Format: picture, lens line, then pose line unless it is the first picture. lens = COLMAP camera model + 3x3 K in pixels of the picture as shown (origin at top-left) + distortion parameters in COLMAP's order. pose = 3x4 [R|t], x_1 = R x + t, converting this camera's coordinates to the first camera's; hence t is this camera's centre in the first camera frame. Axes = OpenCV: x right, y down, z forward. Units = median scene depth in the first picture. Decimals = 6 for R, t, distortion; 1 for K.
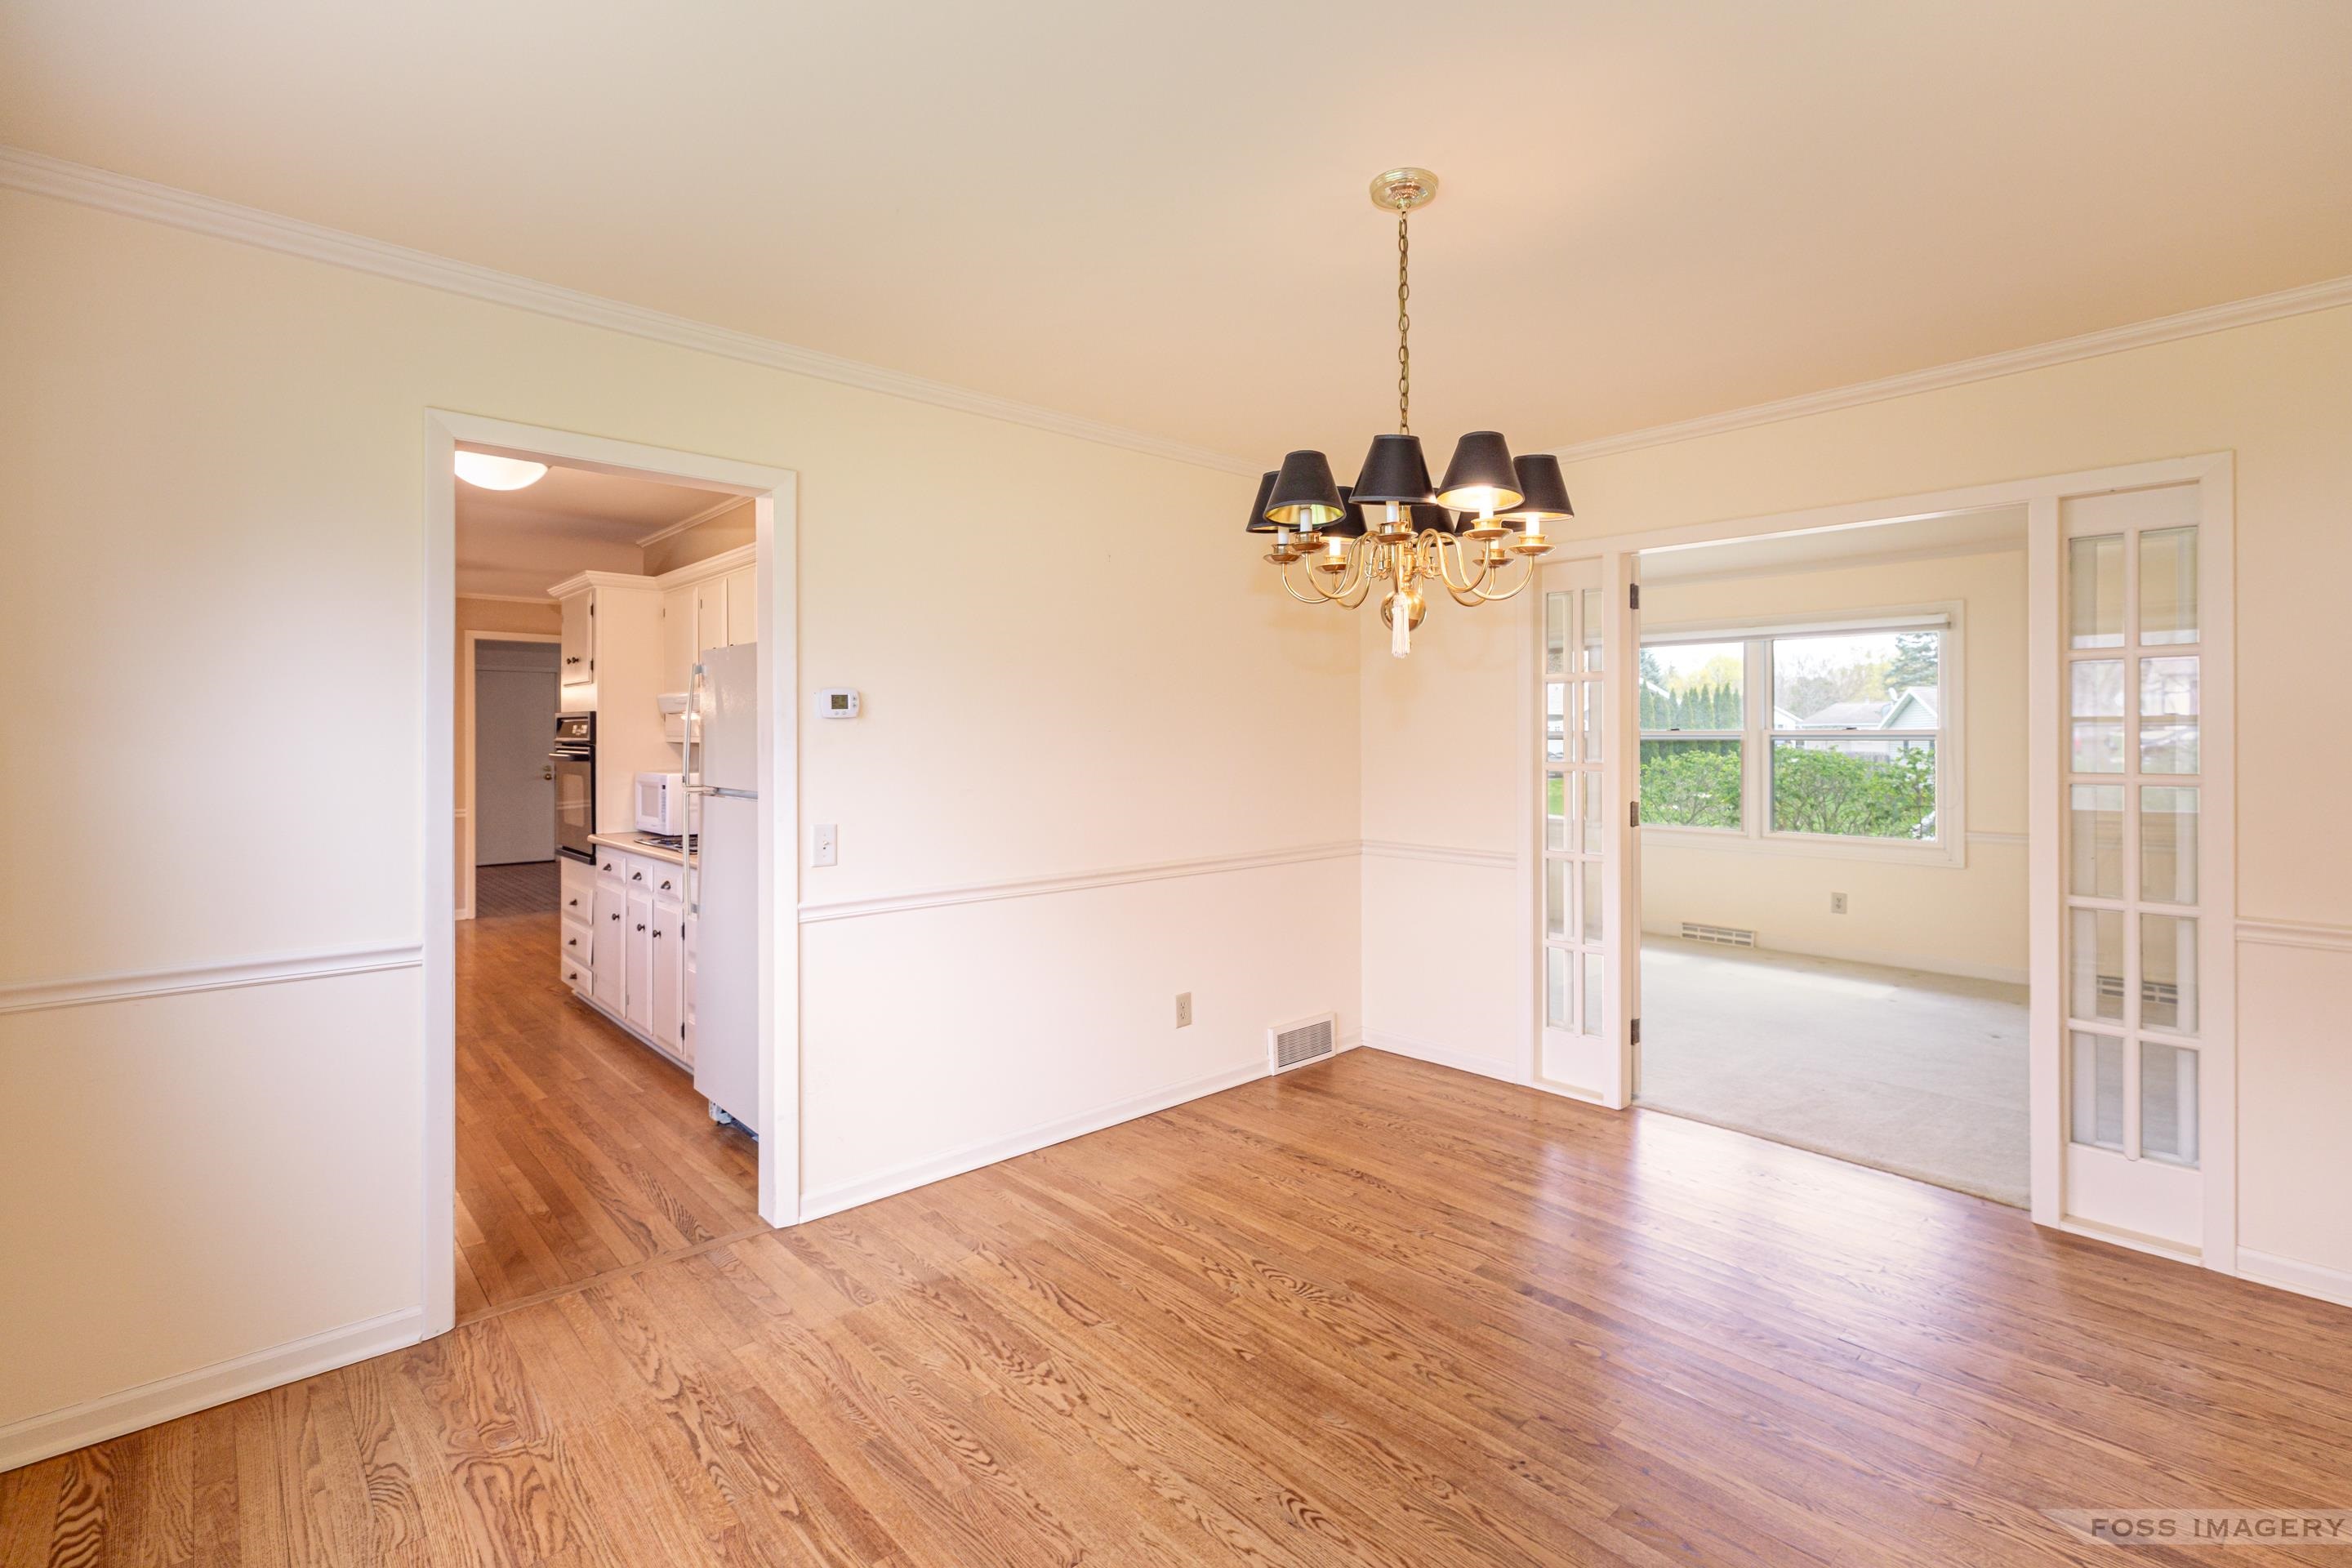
lens RADIAL K [[1076.8, 0, 1213.3], [0, 1076.8, 715.5], [0, 0, 1]] dist [0.018281, -0.000479]
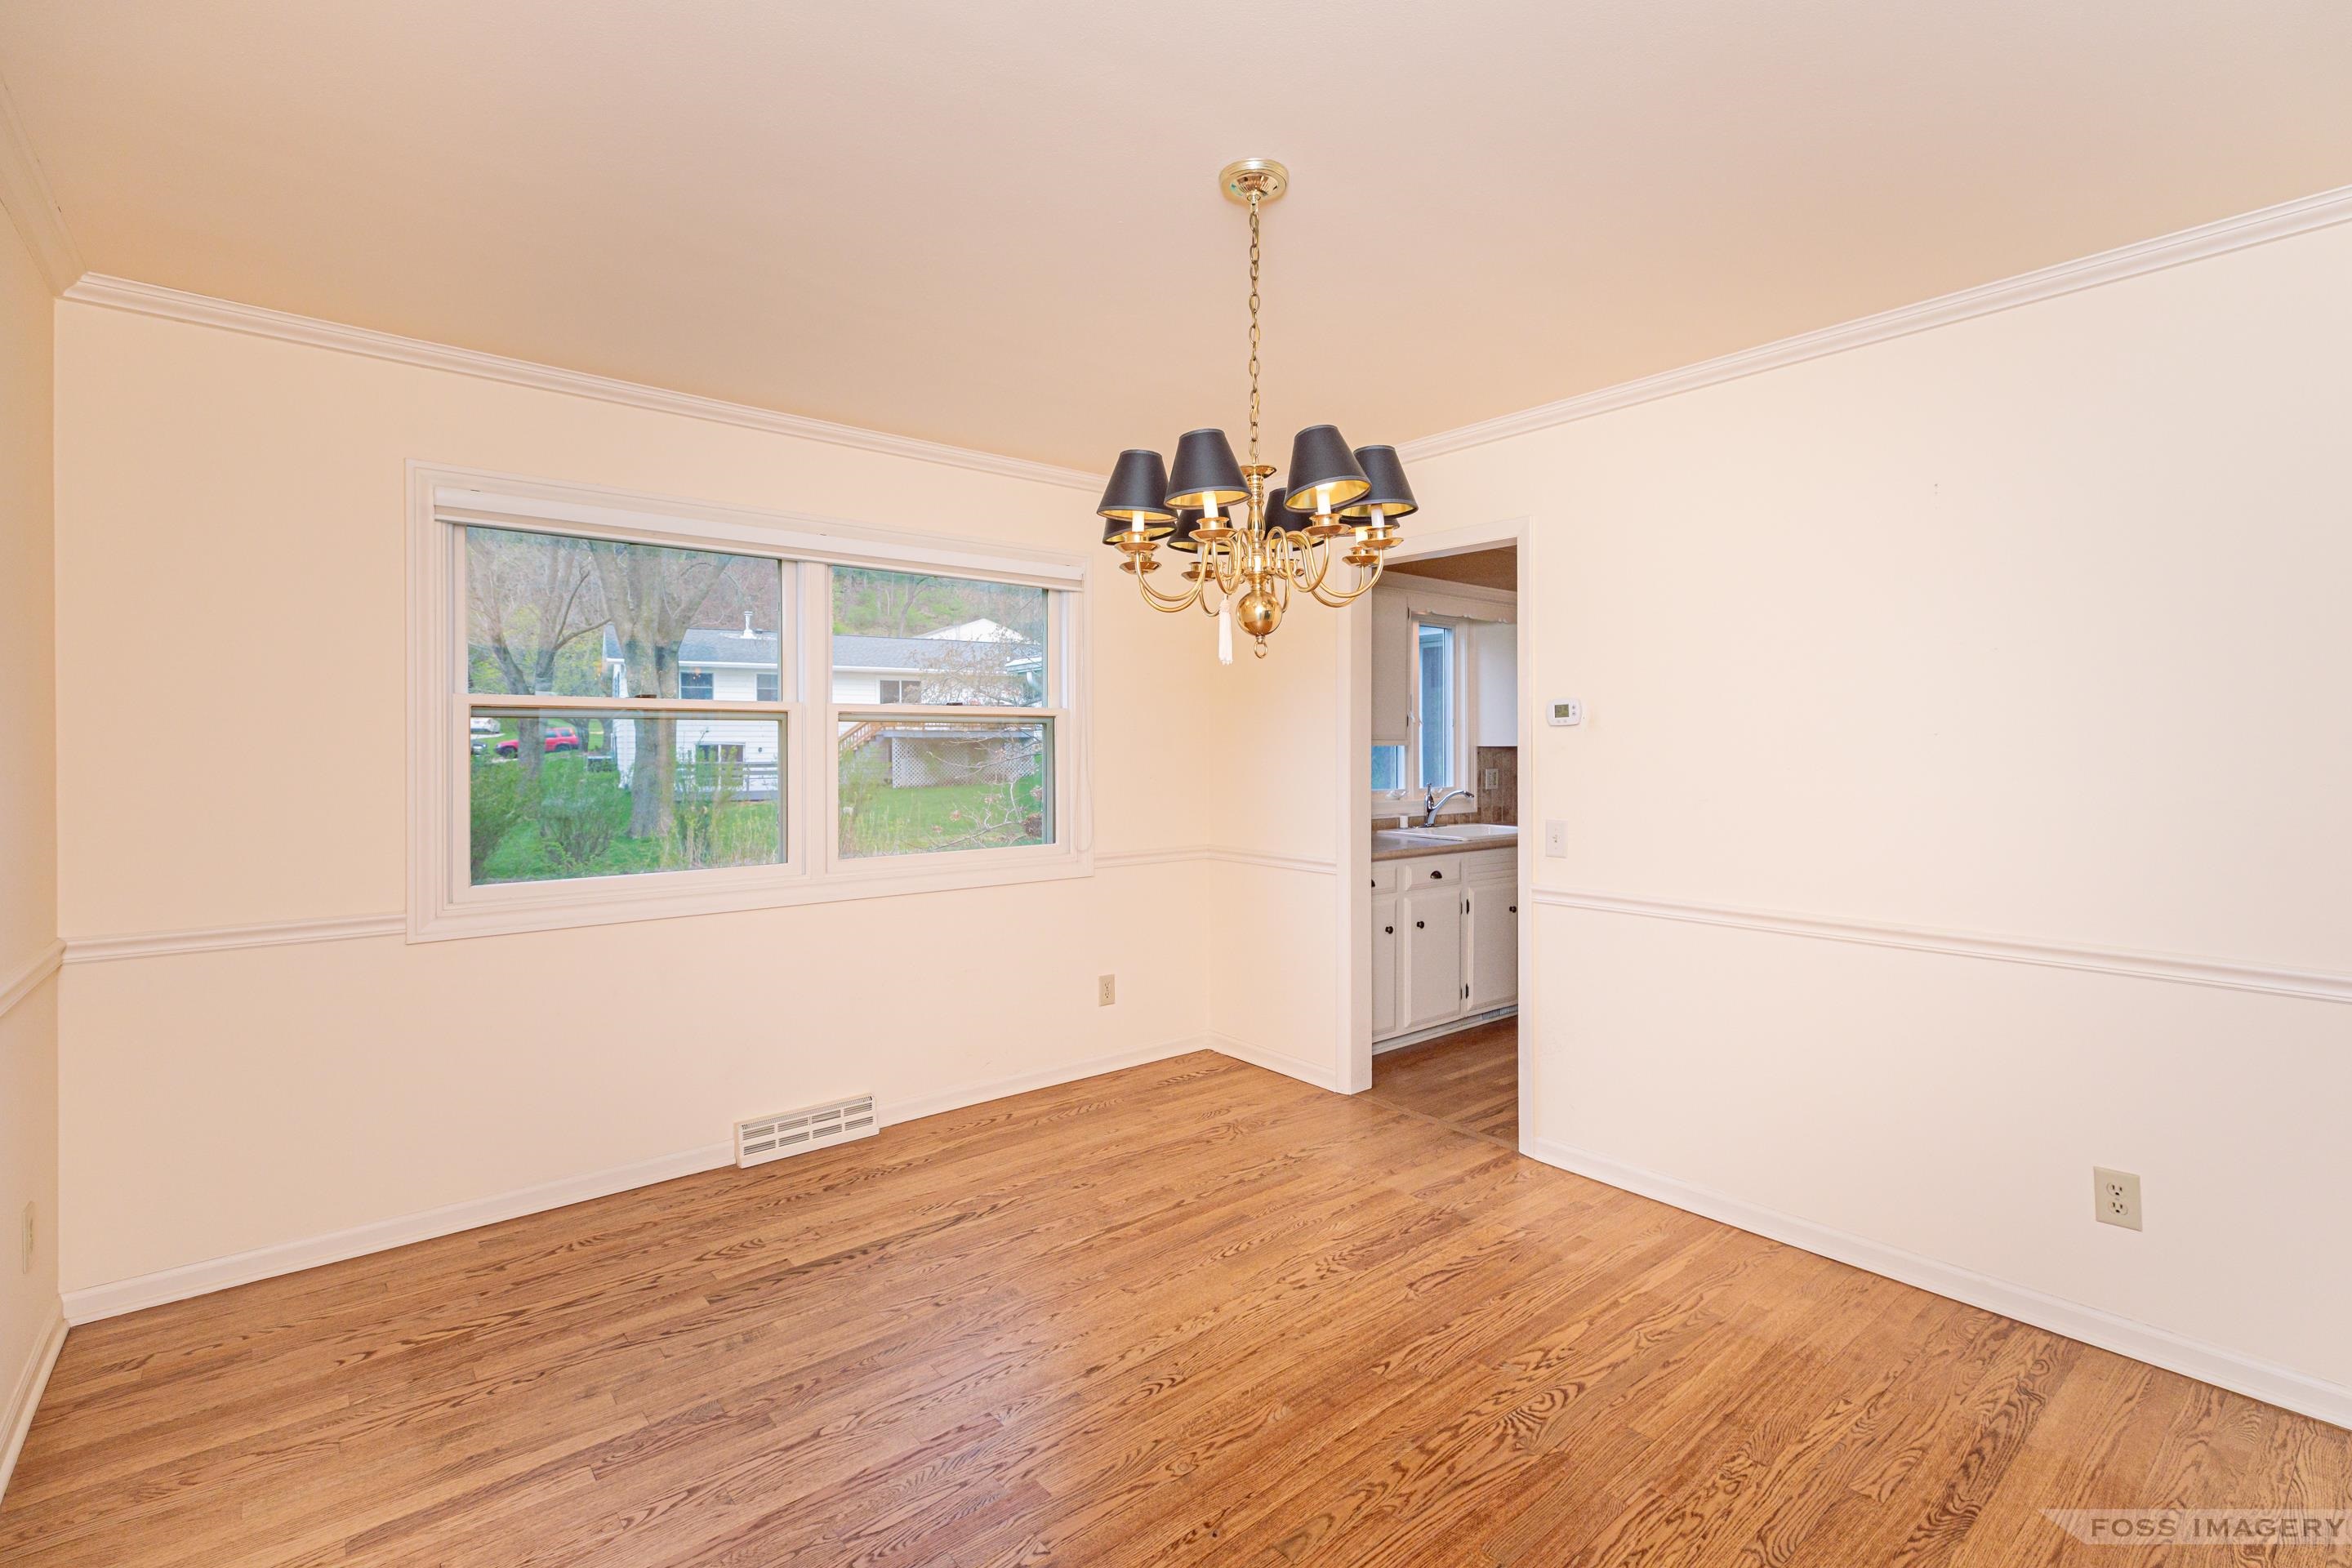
lens RADIAL K [[1076.8, 0, 1186.5], [0, 1076.8, 769.8], [0, 0, 1]] dist [0.018281, -0.000479]
pose [[-0.060469, 0.020644, -0.997957, 0.927762], [0.022536, 0.999559, 0.019312, 0.020910], [0.997916, -0.021322, -0.060908, 0.820470]]
